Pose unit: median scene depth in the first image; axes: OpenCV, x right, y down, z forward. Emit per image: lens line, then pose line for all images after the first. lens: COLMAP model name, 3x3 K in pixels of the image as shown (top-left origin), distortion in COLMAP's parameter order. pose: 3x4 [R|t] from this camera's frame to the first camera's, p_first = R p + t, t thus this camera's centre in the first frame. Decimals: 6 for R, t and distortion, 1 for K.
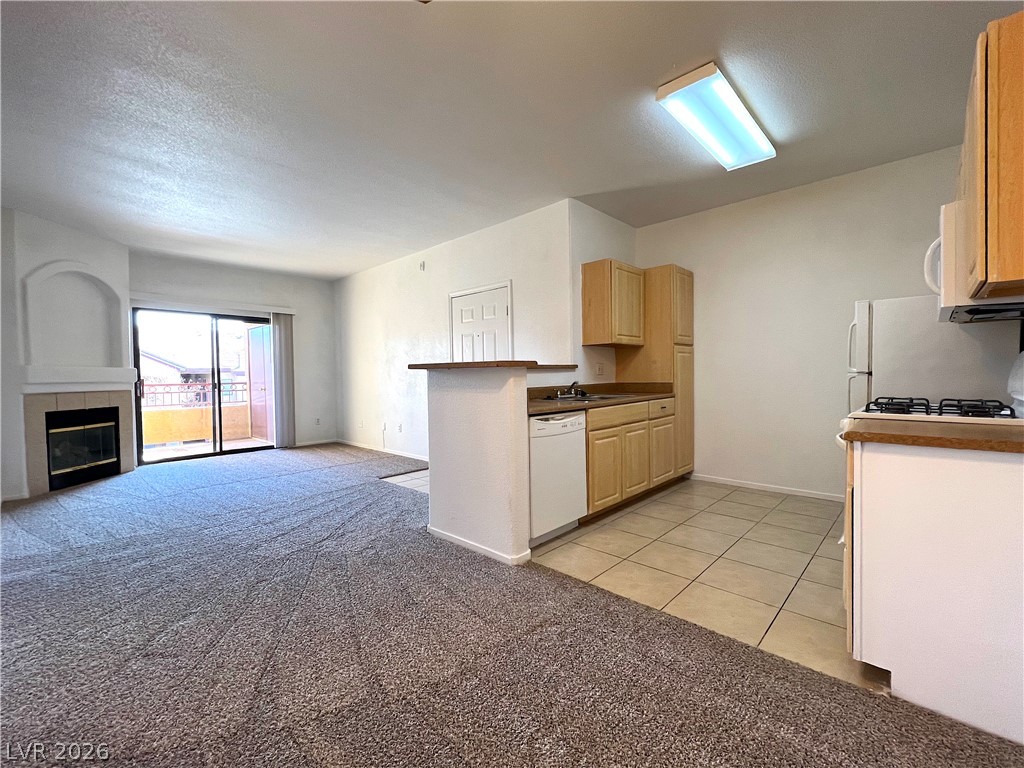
lens RADIAL K [[437.5, 0, 512.4], [0, 437.5, 386.3], [0, 0, 1]] dist [0.000198, 0.000211]
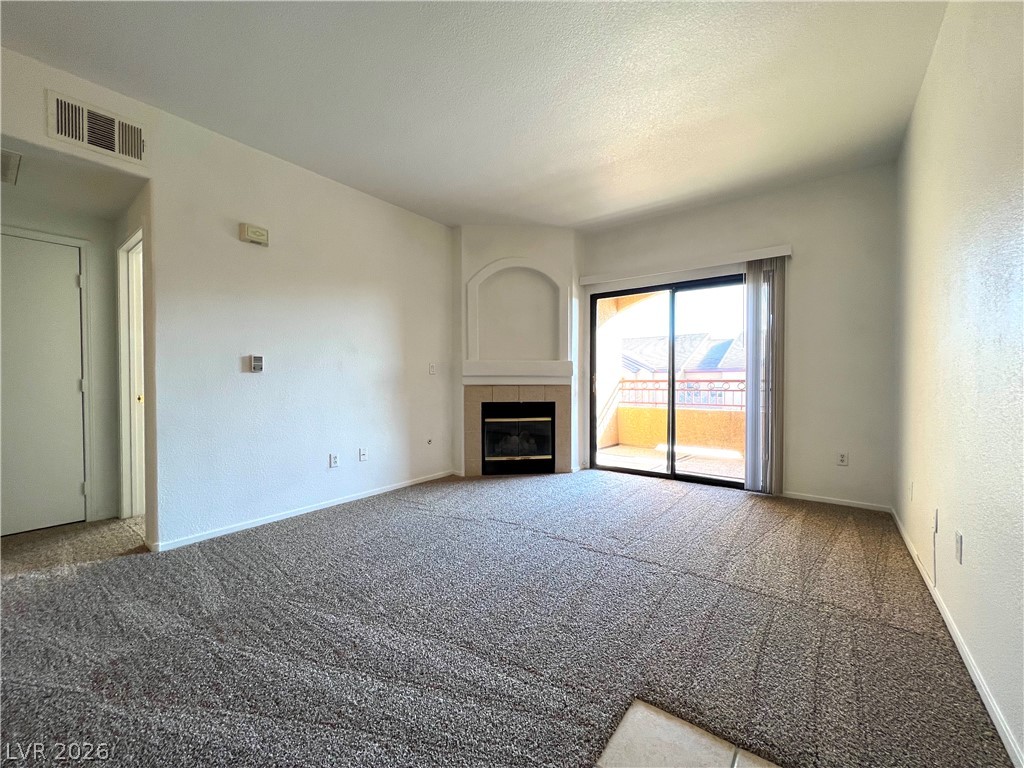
lens RADIAL K [[407.9, 0, 512.0], [0, 407.9, 385.8], [0, 0, 1]] dist [0.001571, -0.000063]
pose [[0.111354, 0.033380, -0.993220, -0.047589], [-0.026158, 0.999188, 0.030648, -0.015941], [0.993436, 0.022568, 0.112137, 0.988724]]
